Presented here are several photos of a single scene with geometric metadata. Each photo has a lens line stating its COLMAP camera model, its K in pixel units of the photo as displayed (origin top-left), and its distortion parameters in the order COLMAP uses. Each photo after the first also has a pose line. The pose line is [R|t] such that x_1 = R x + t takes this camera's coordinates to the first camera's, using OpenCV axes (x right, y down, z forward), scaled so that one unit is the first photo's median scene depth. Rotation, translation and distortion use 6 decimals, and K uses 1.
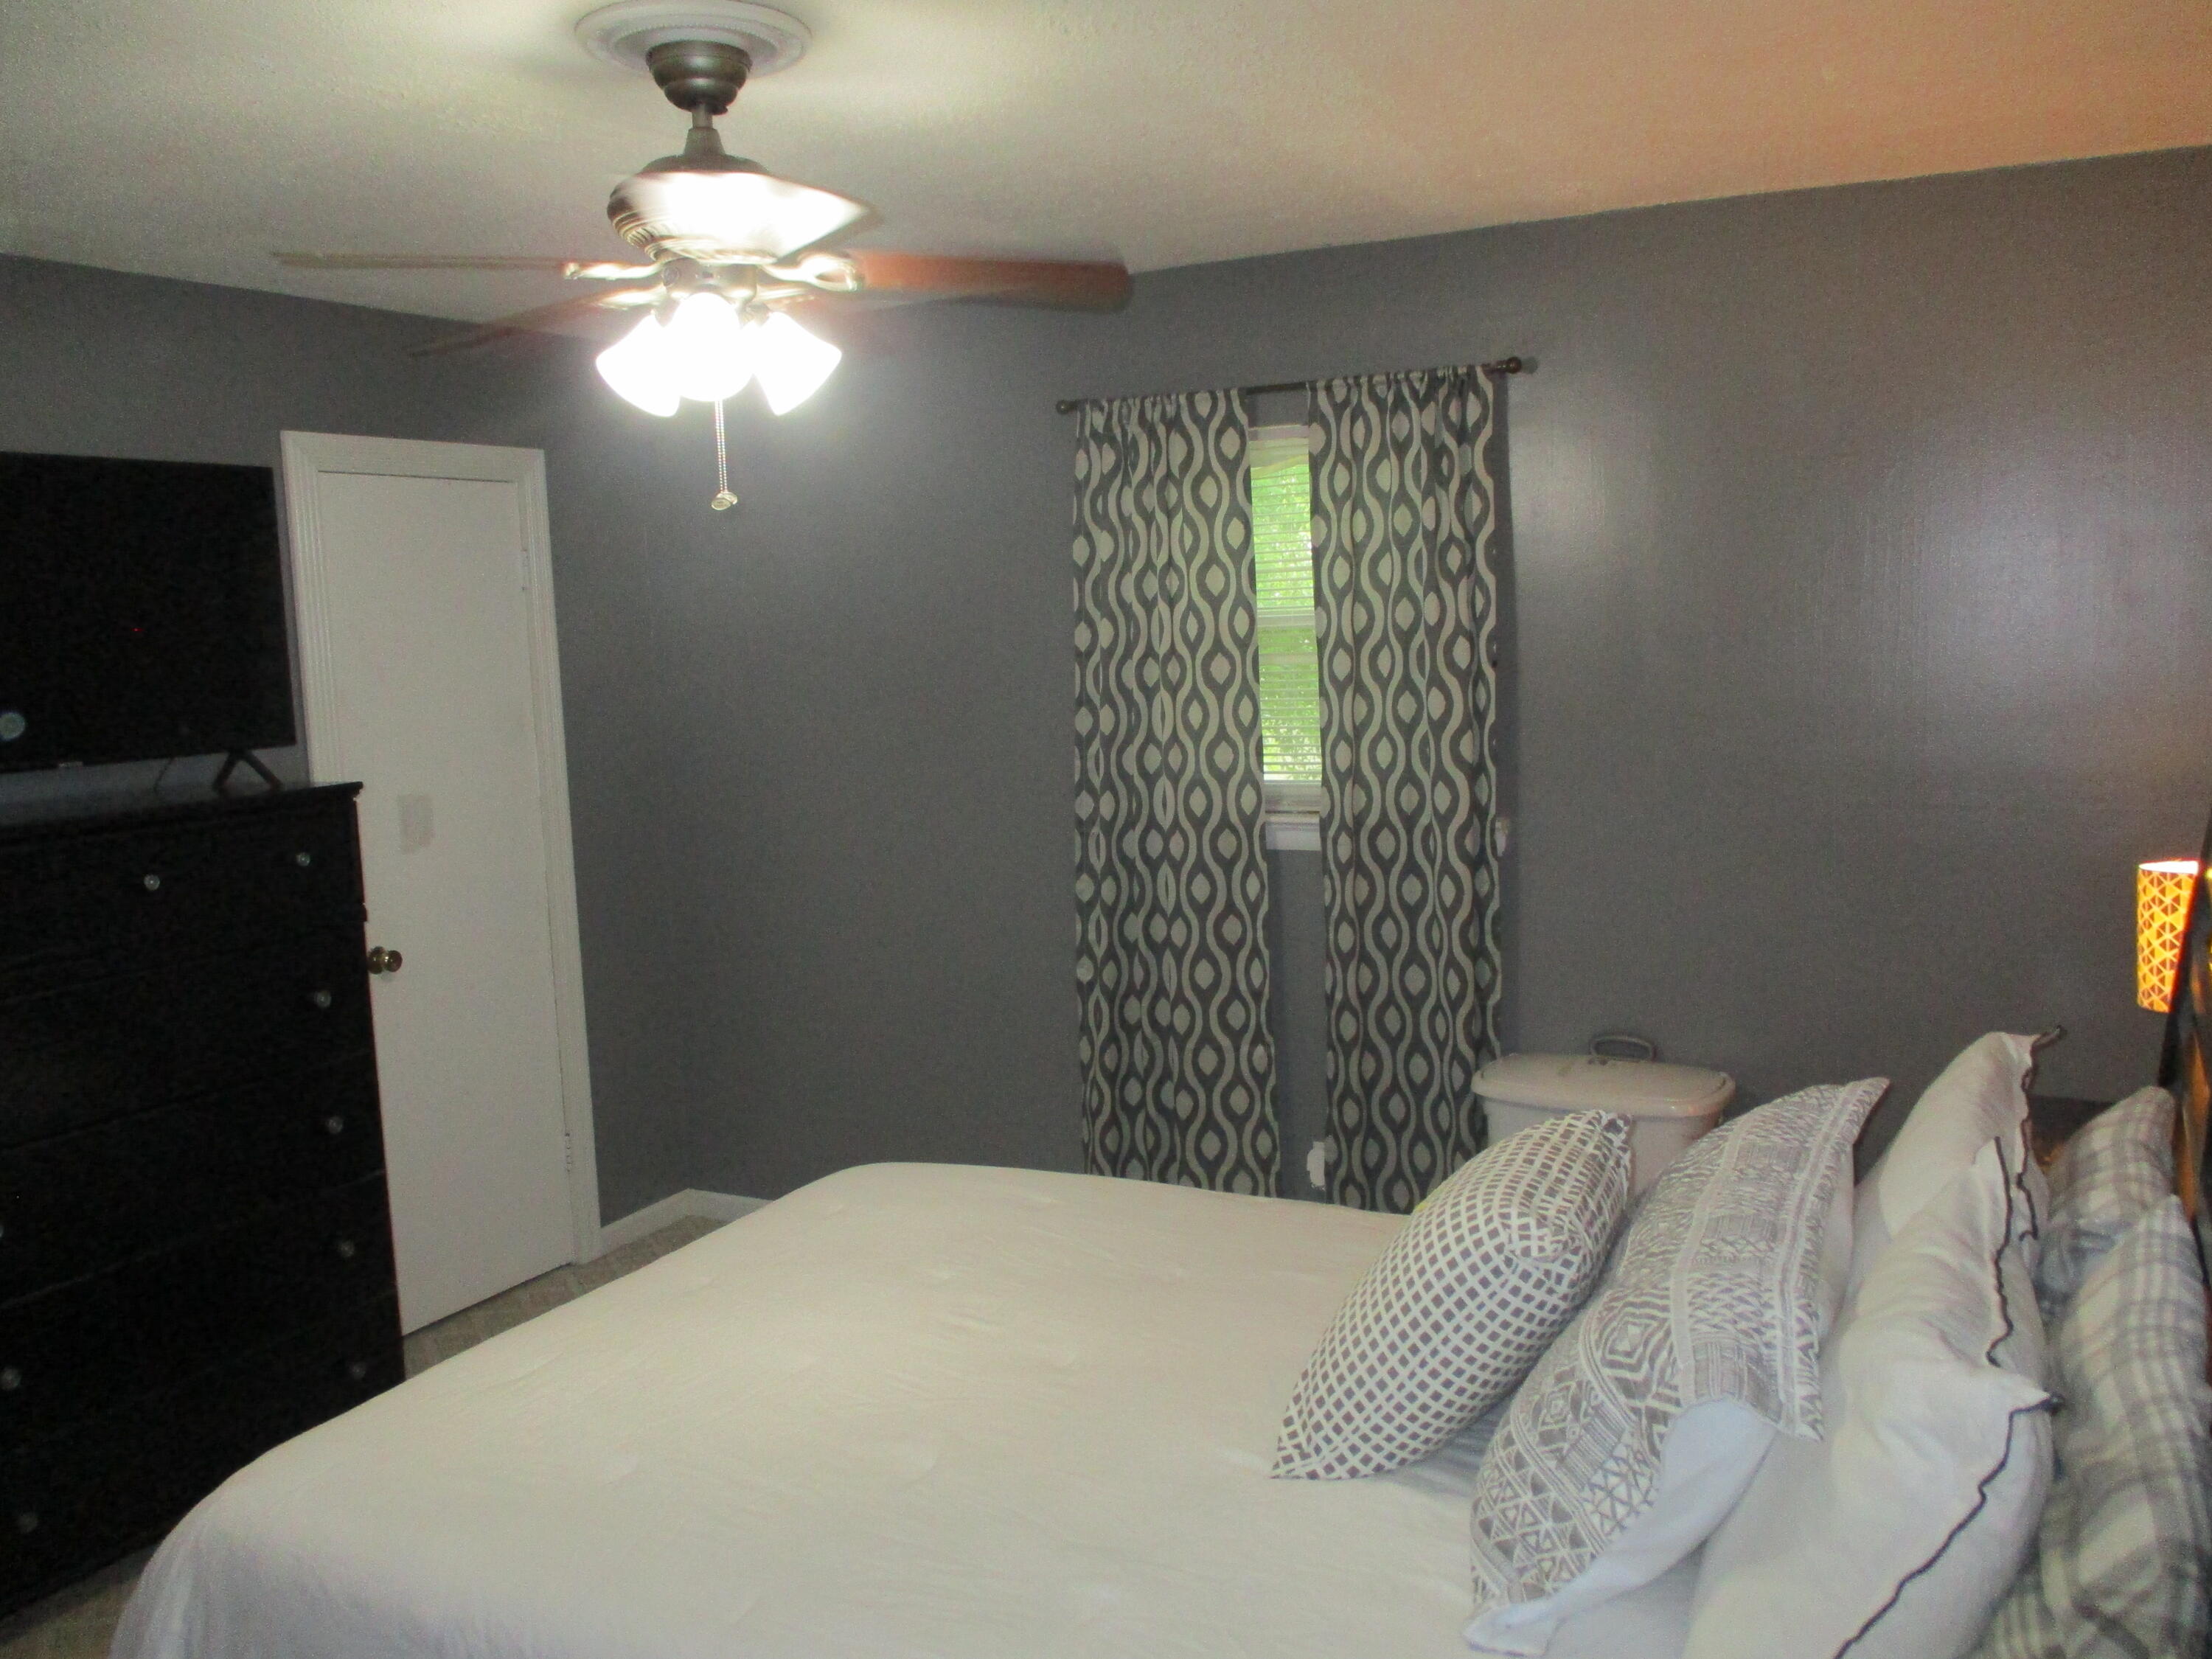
lens RADIAL K [[1854.9, 0, 1158.3], [0, 1854.9, 802.2], [0, 0, 1]] dist [-0.029576, -0.015475]
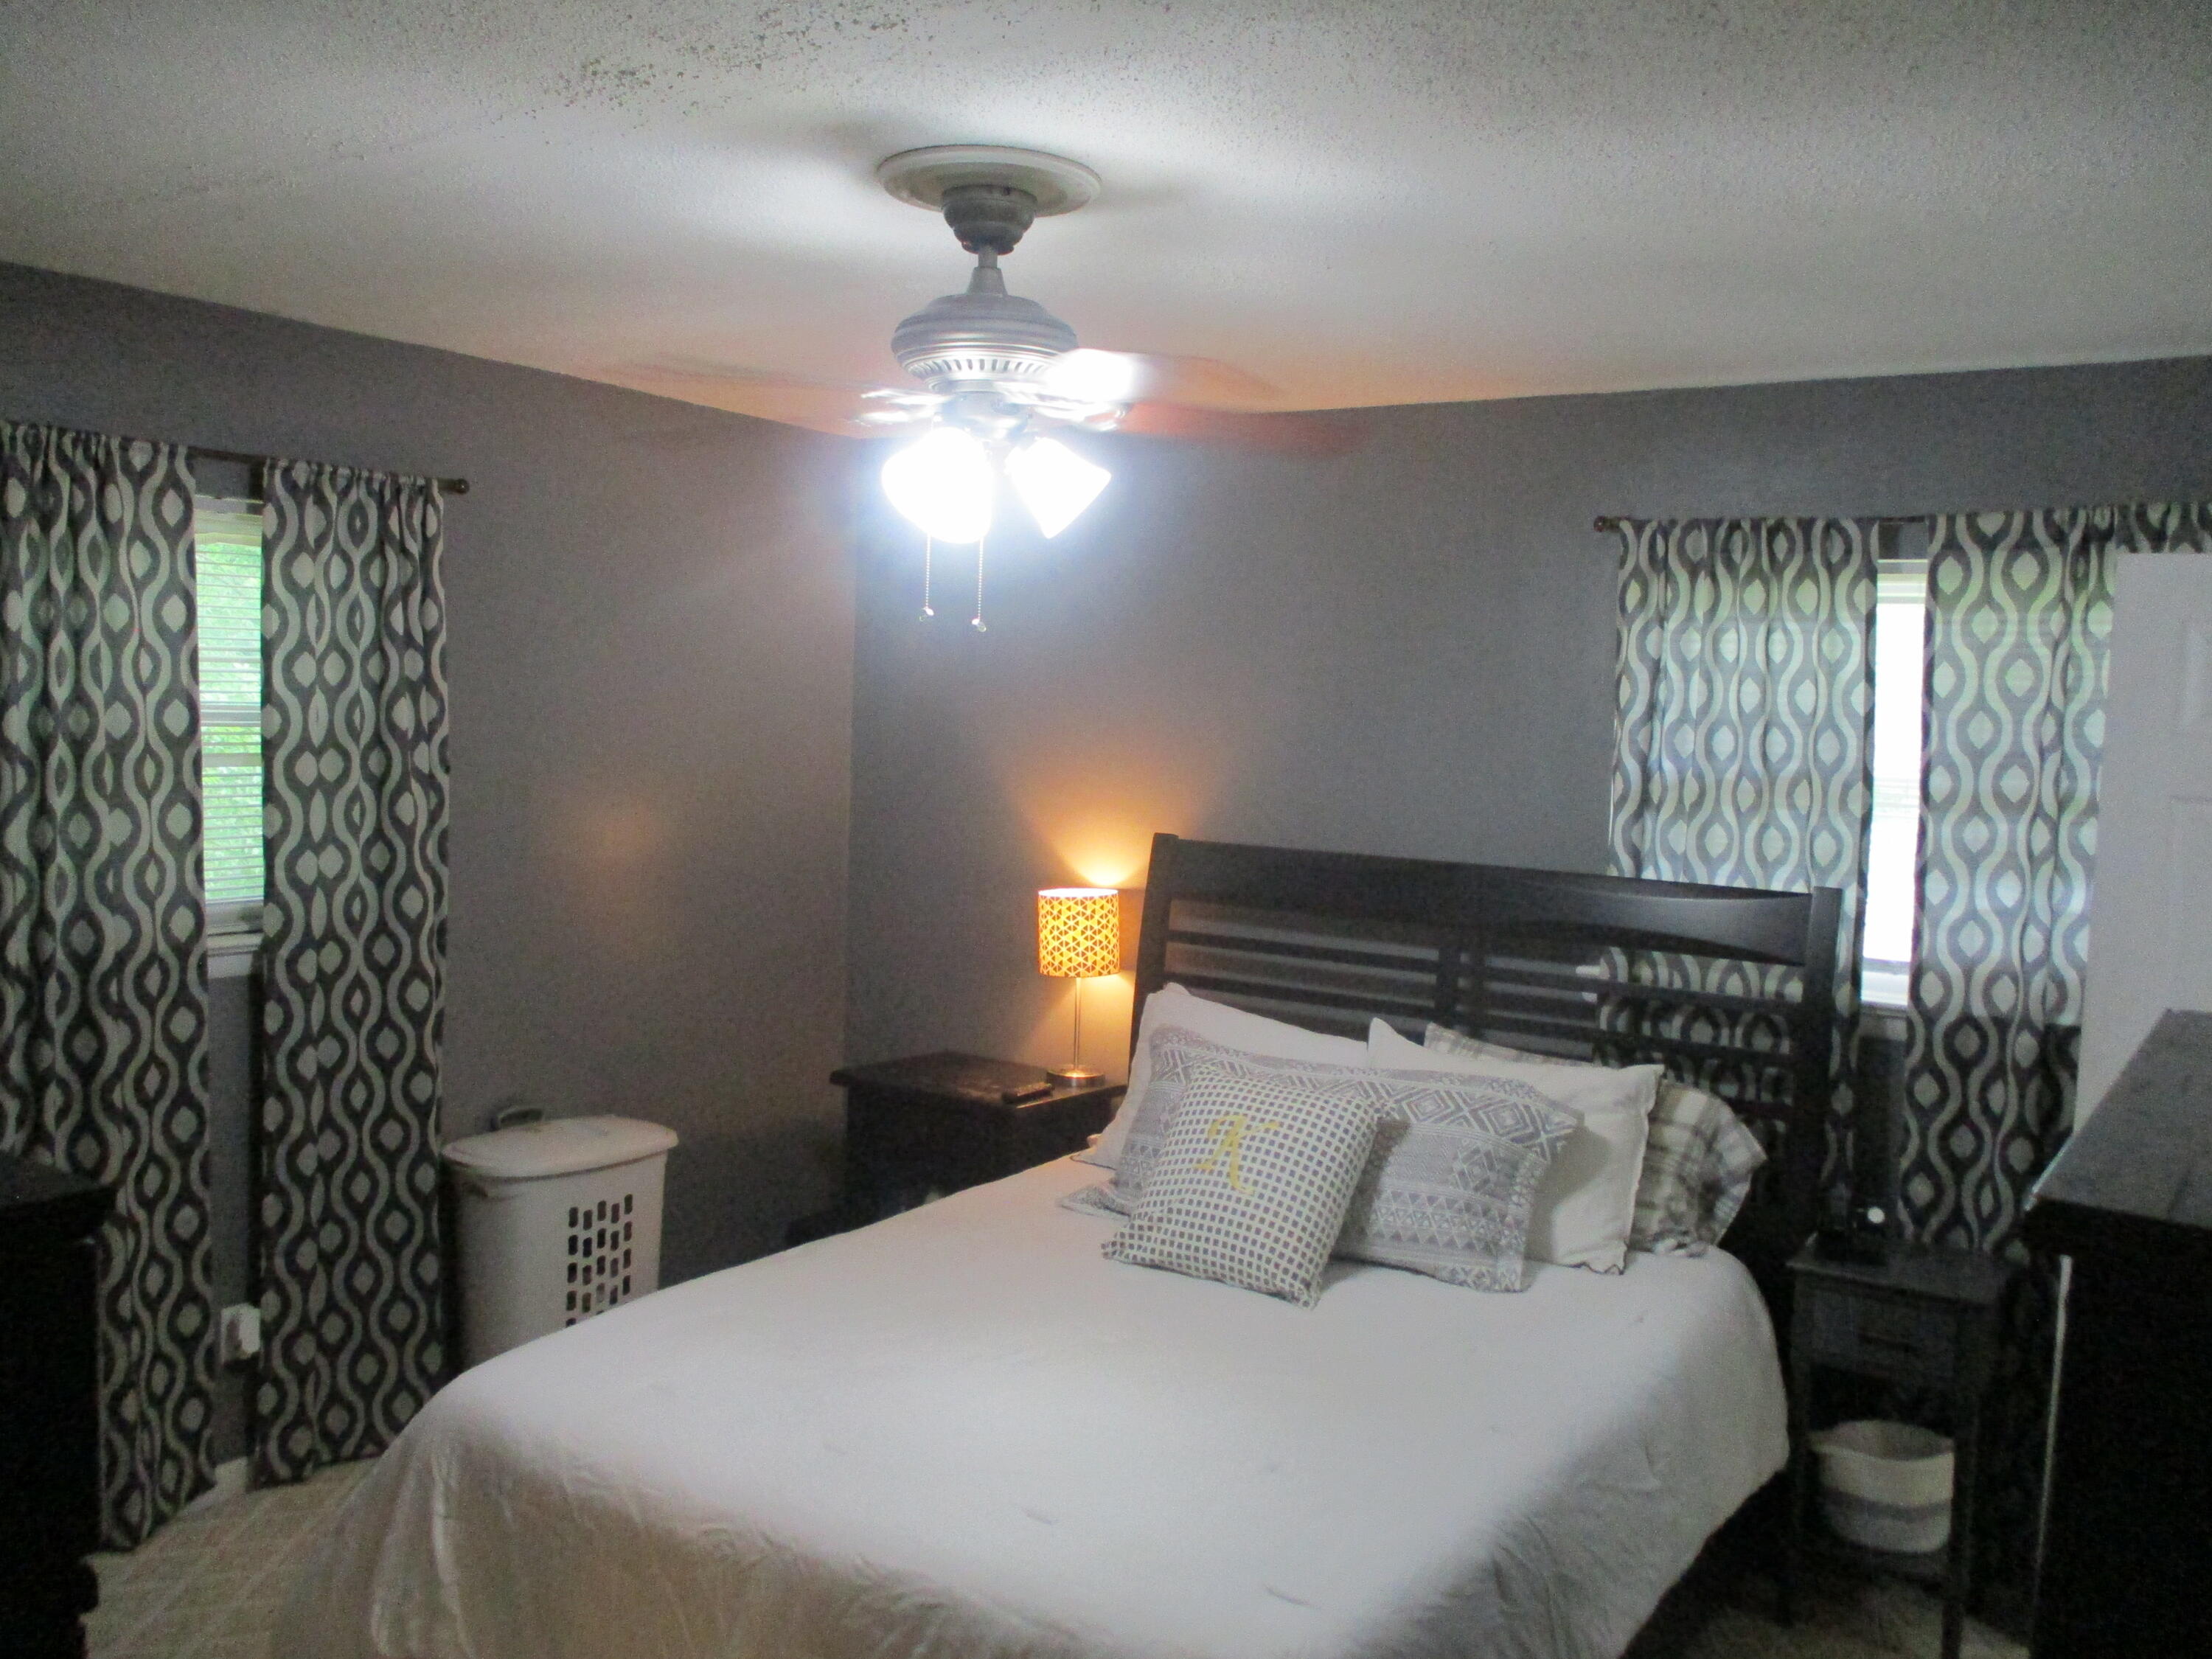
lens RADIAL K [[1814.2, 0, 1148.3], [0, 1814.2, 833.3], [0, 0, 1]] dist [-0.032085, -0.008135]
pose [[0.103401, -0.026014, 0.994299, -0.748131], [0.066936, 0.997574, 0.019138, -0.030229], [-0.992385, 0.064576, 0.104892, 0.484013]]
